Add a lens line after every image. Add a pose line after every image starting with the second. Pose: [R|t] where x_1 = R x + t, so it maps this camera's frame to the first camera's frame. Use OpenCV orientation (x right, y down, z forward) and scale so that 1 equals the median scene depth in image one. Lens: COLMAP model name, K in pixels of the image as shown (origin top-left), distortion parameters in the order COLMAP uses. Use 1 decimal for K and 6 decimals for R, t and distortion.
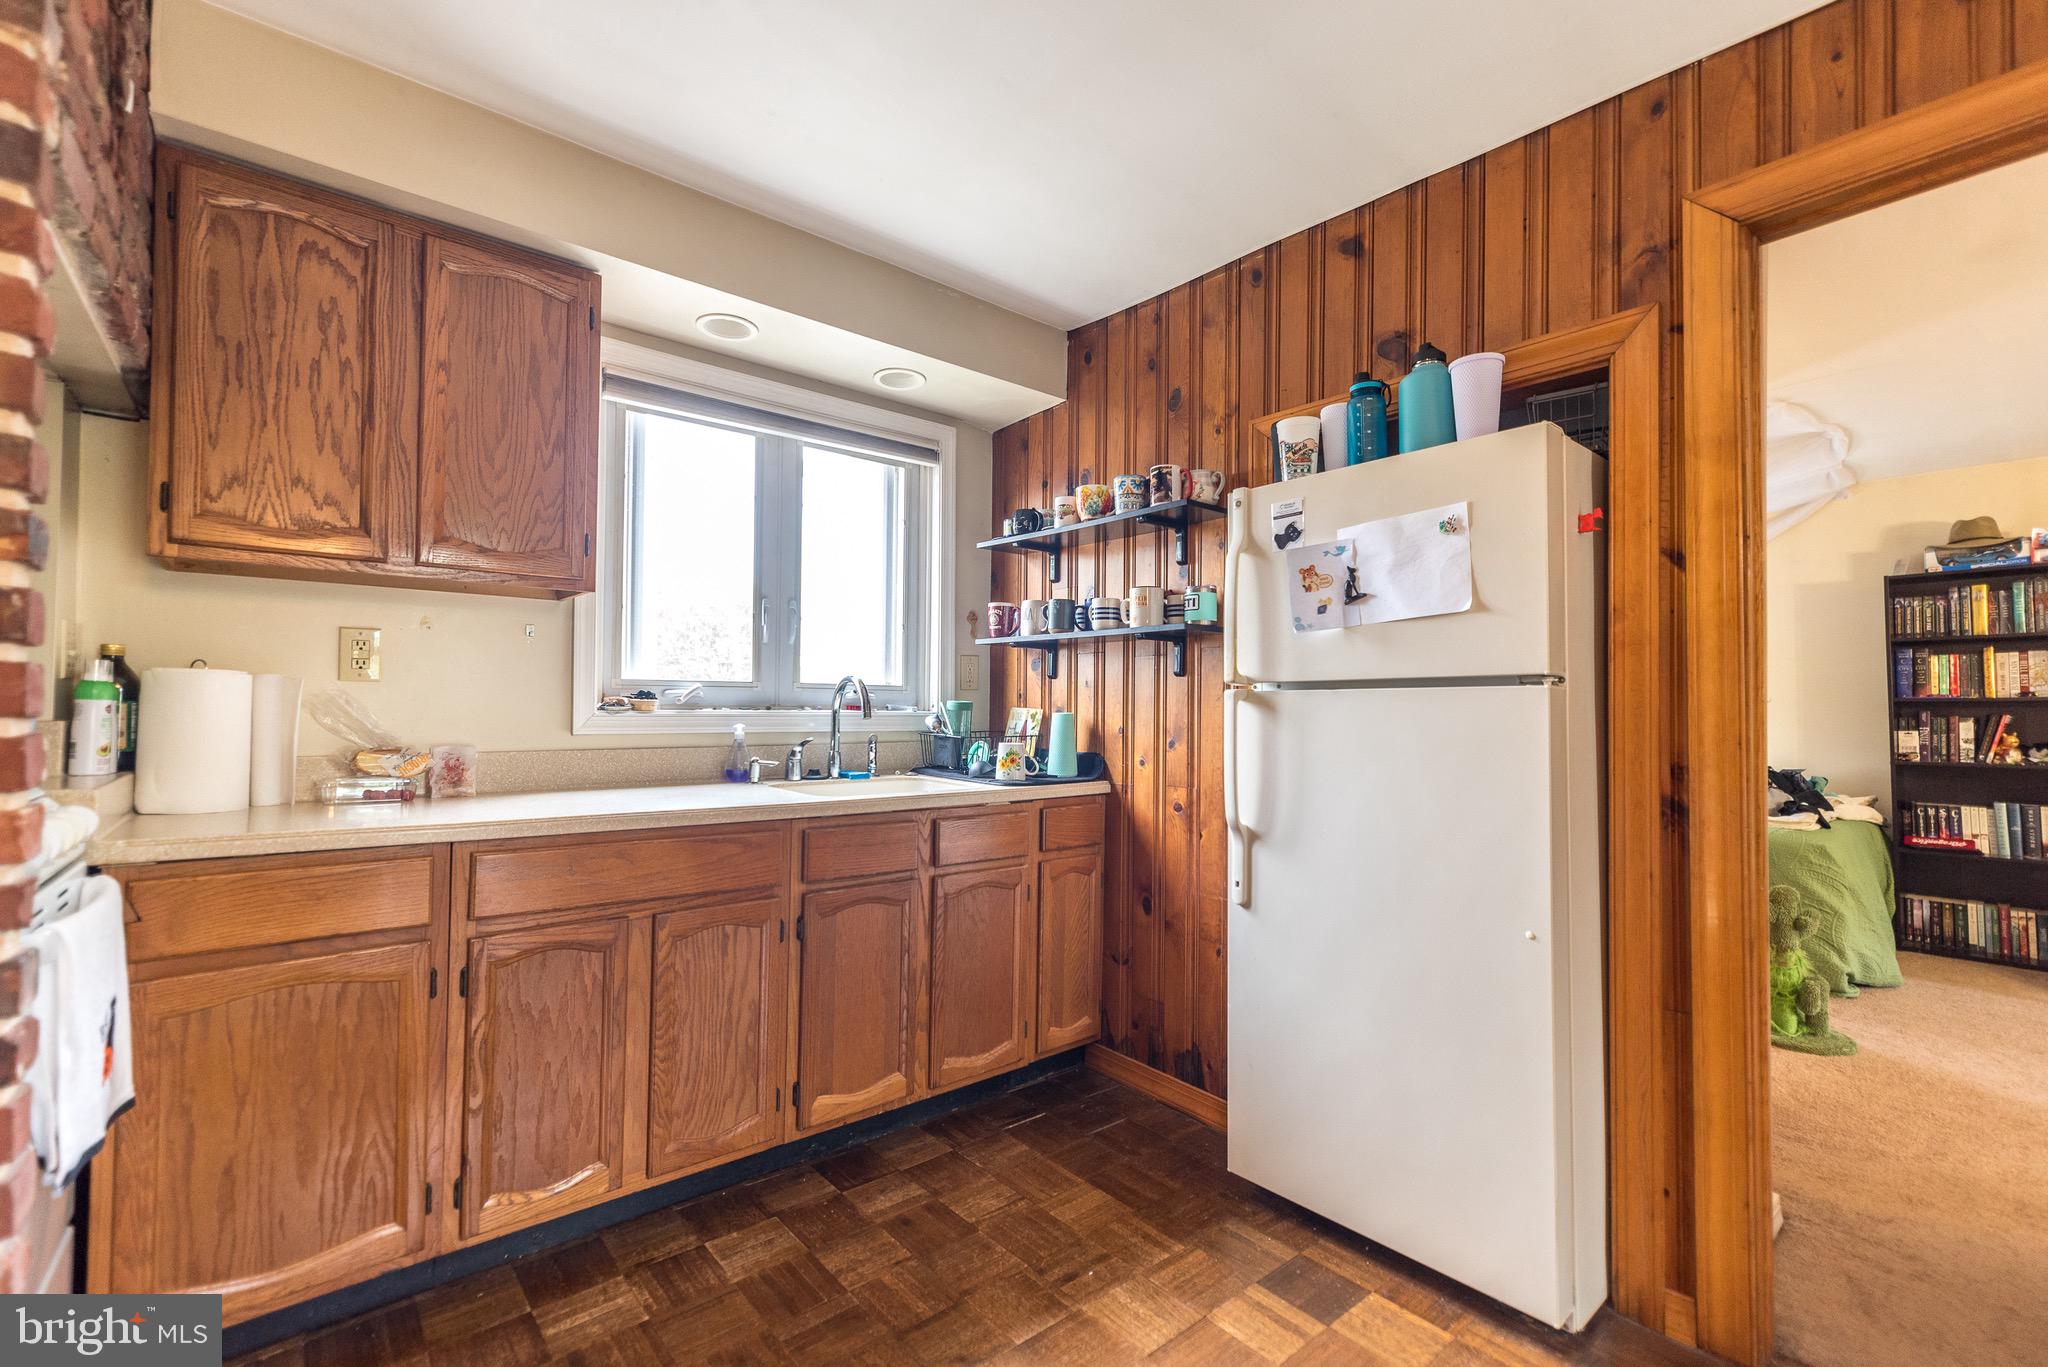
lens RADIAL K [[889.6, 0, 1032.3], [0, 889.6, 687.3], [0, 0, 1]] dist [0.012021, -0.000150]
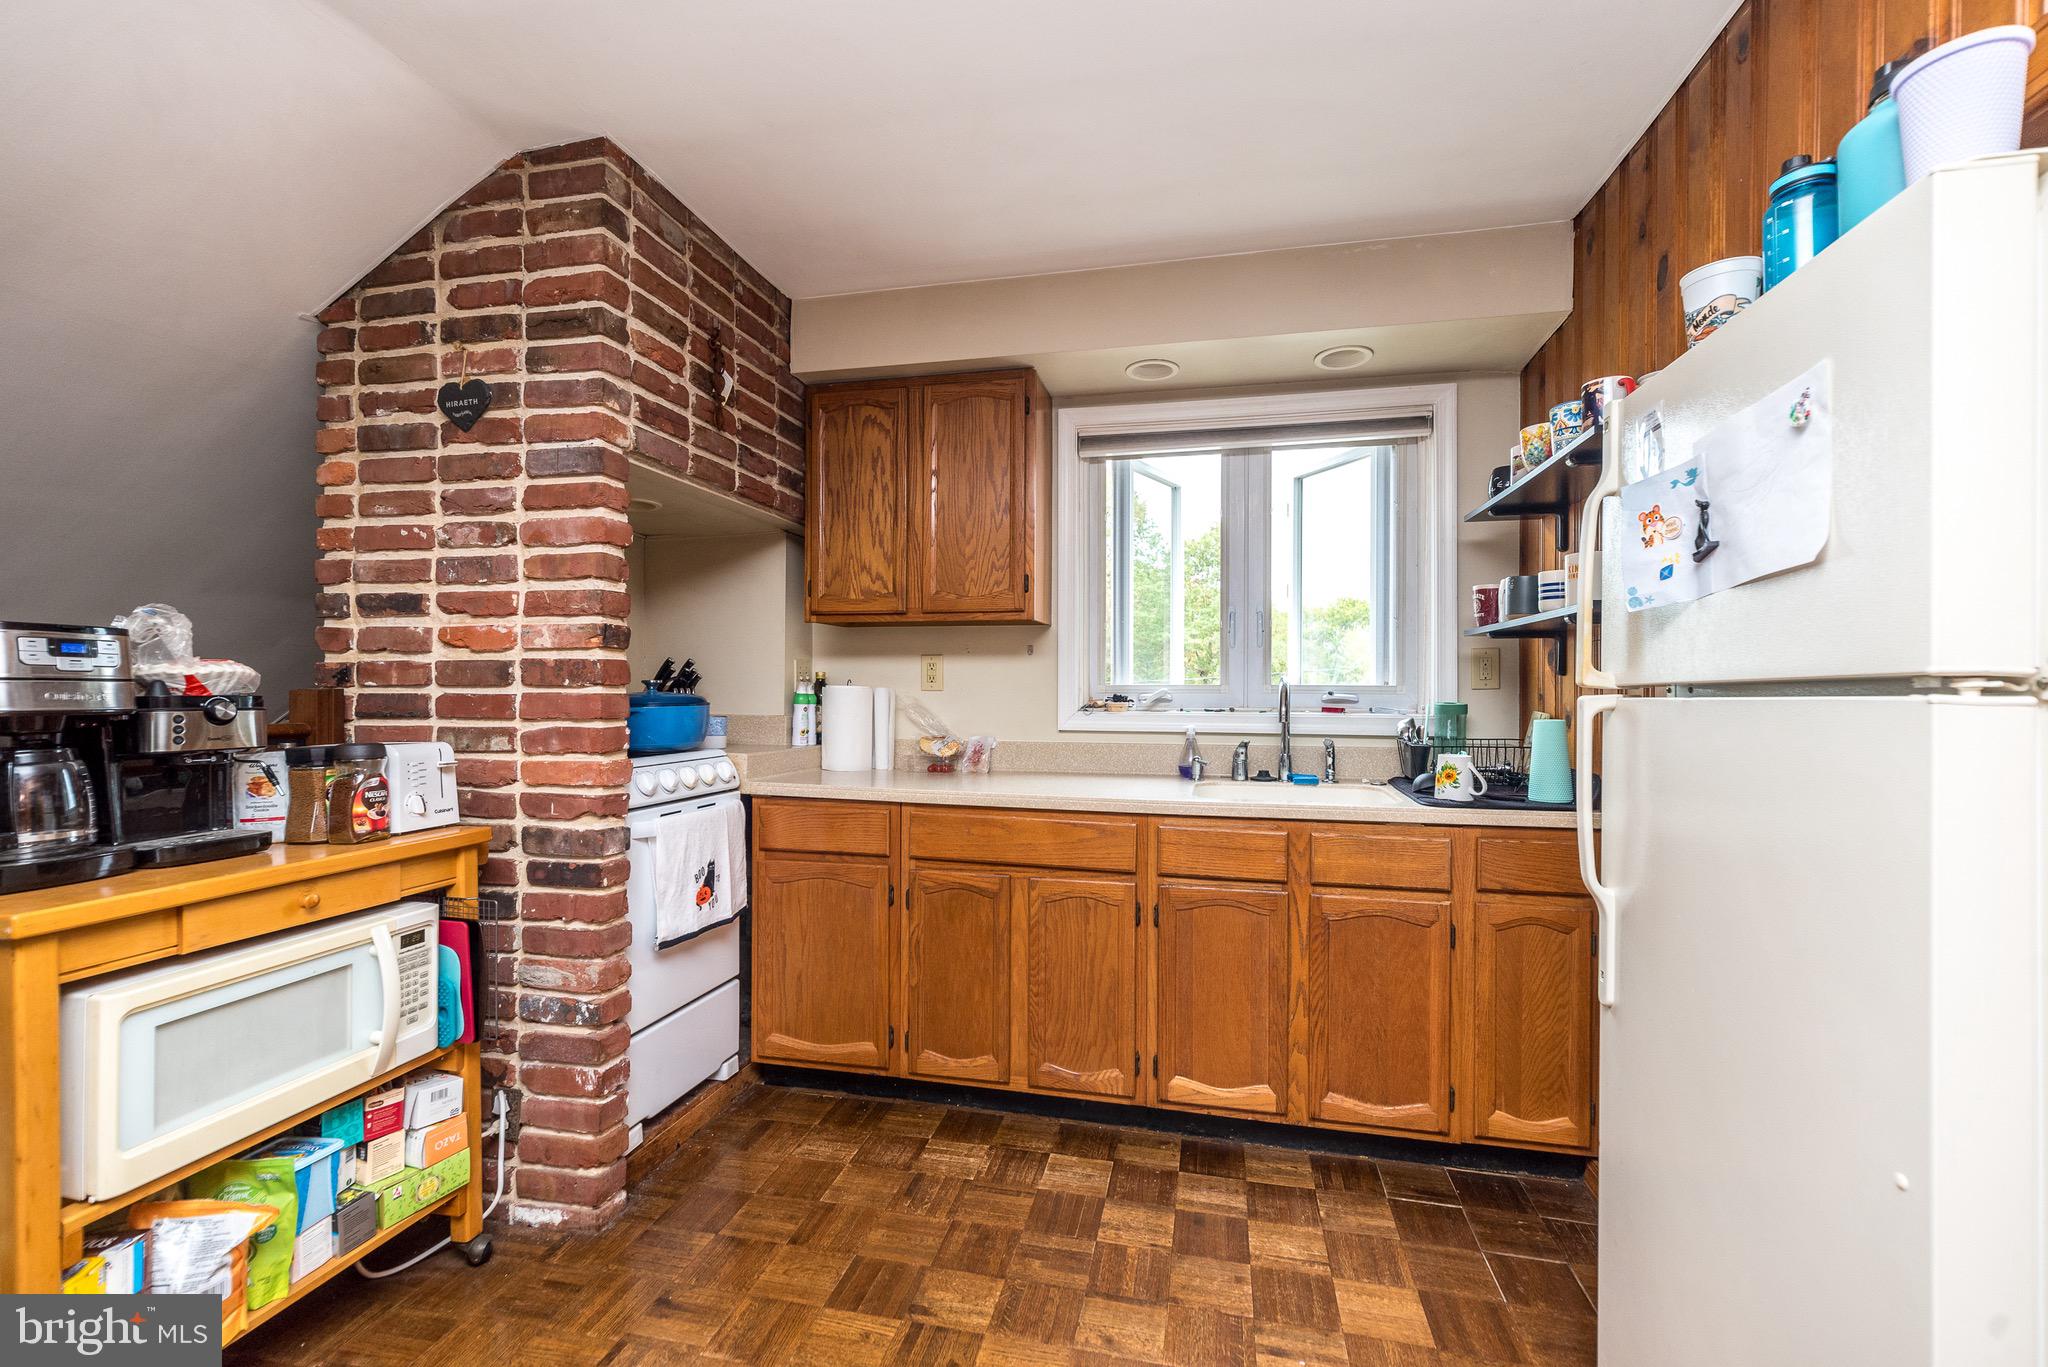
lens RADIAL K [[889.6, 0, 1024.5], [0, 889.6, 689.5], [0, 0, 1]] dist [0.012021, -0.000150]
pose [[0.602827, -0.006095, -0.797848, 0.535494], [0.017124, 0.999839, 0.005300, -0.014180], [0.797688, -0.016858, 0.602835, 0.230835]]
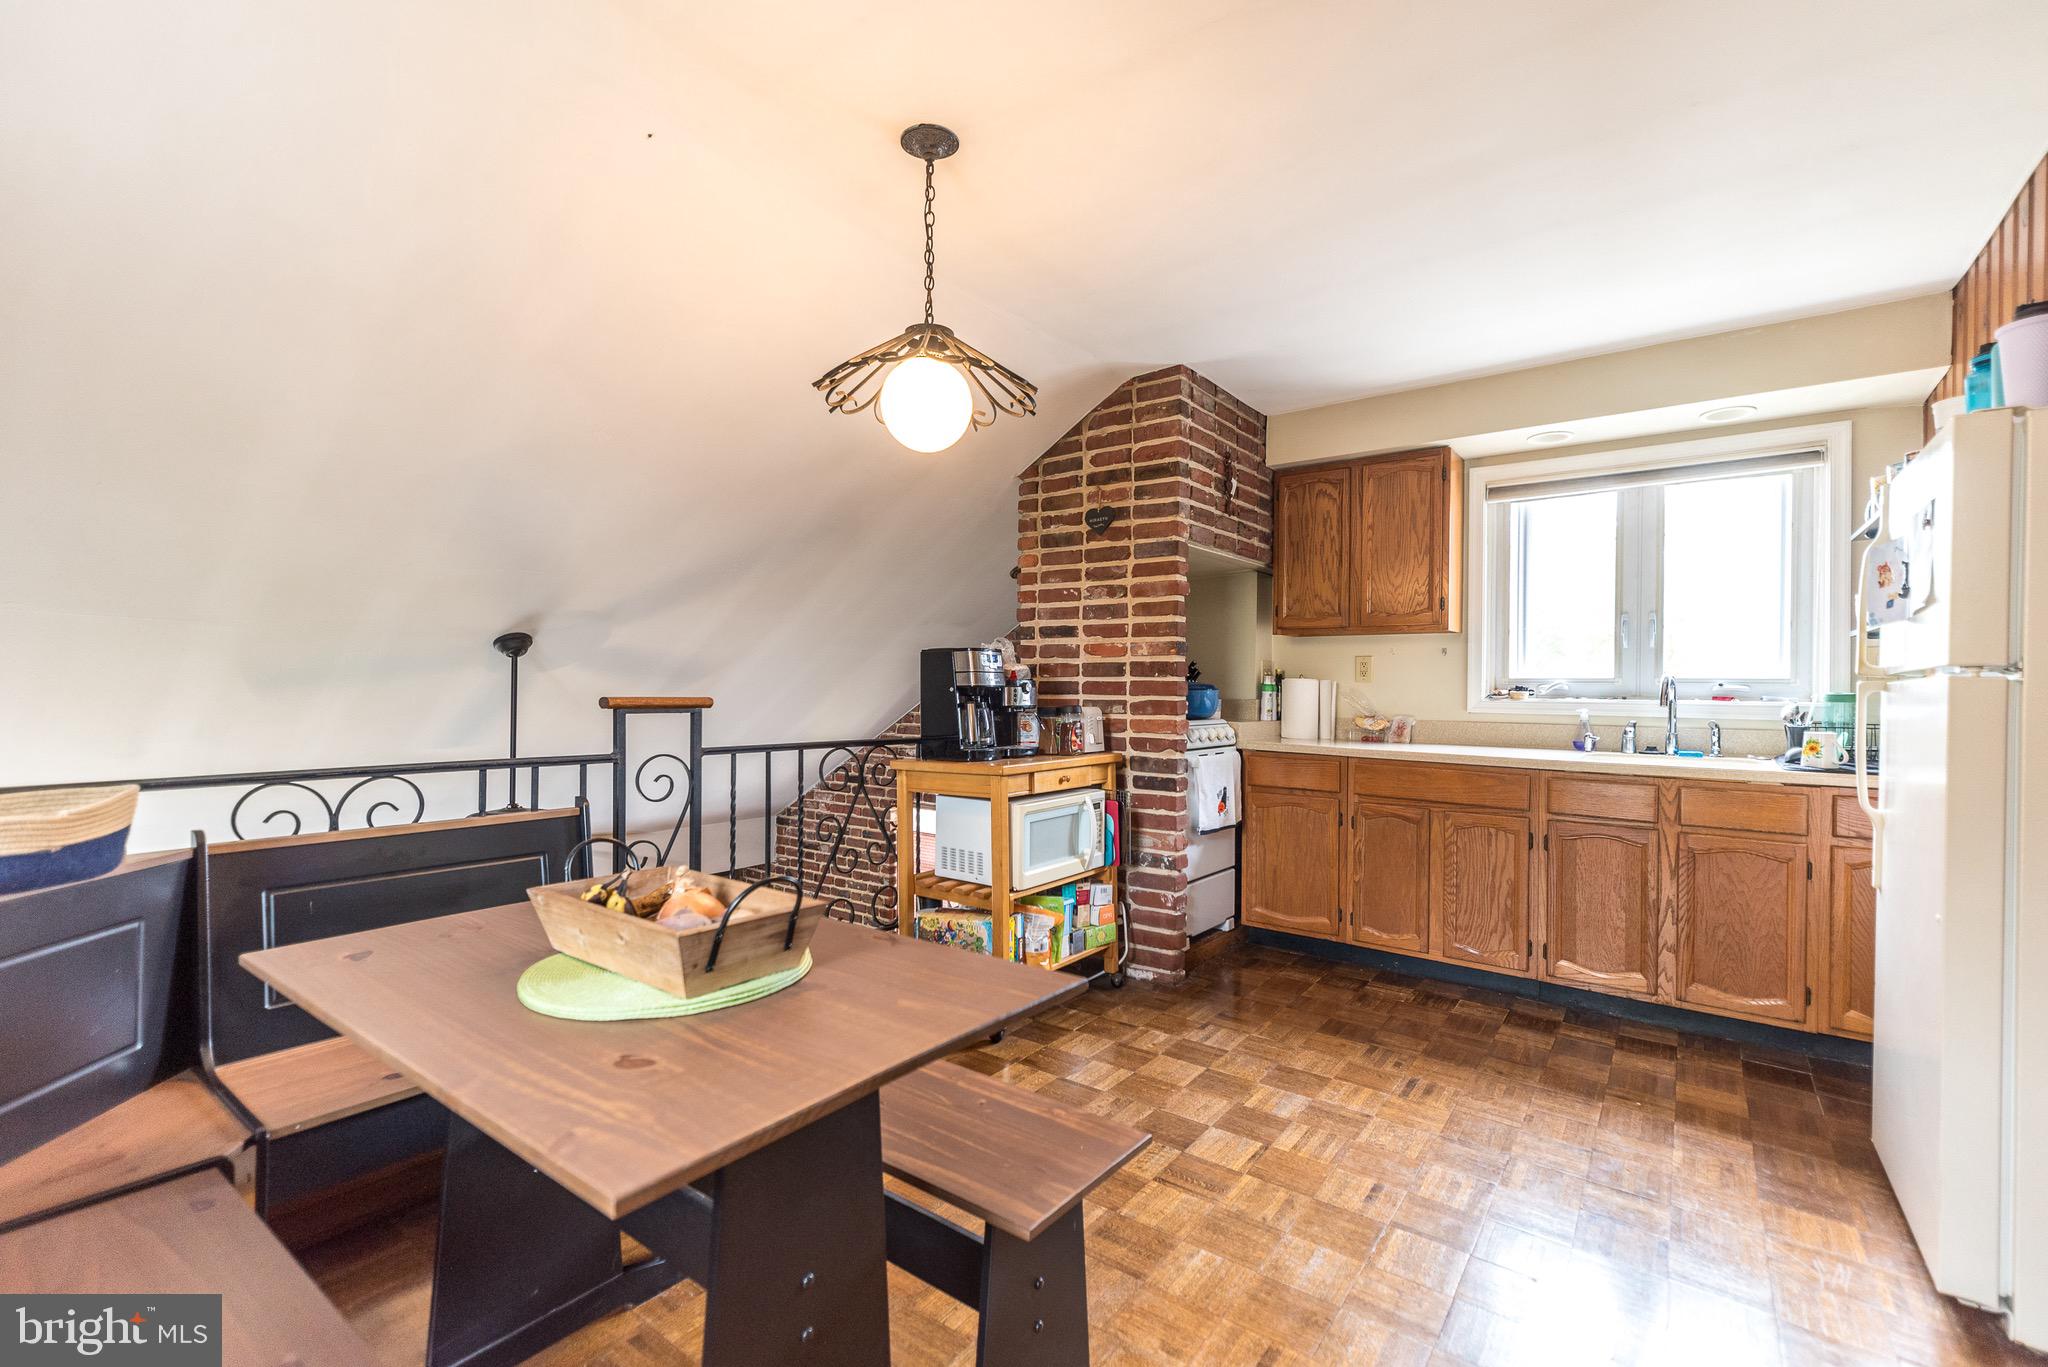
lens RADIAL K [[889.6, 0, 1029.4], [0, 889.6, 686.2], [0, 0, 1]] dist [0.012021, -0.000150]
pose [[0.228372, -0.005097, -0.973561, 1.064073], [0.011551, 0.999930, -0.002526, -0.001191], [0.973505, -0.010669, 0.228415, -0.206390]]
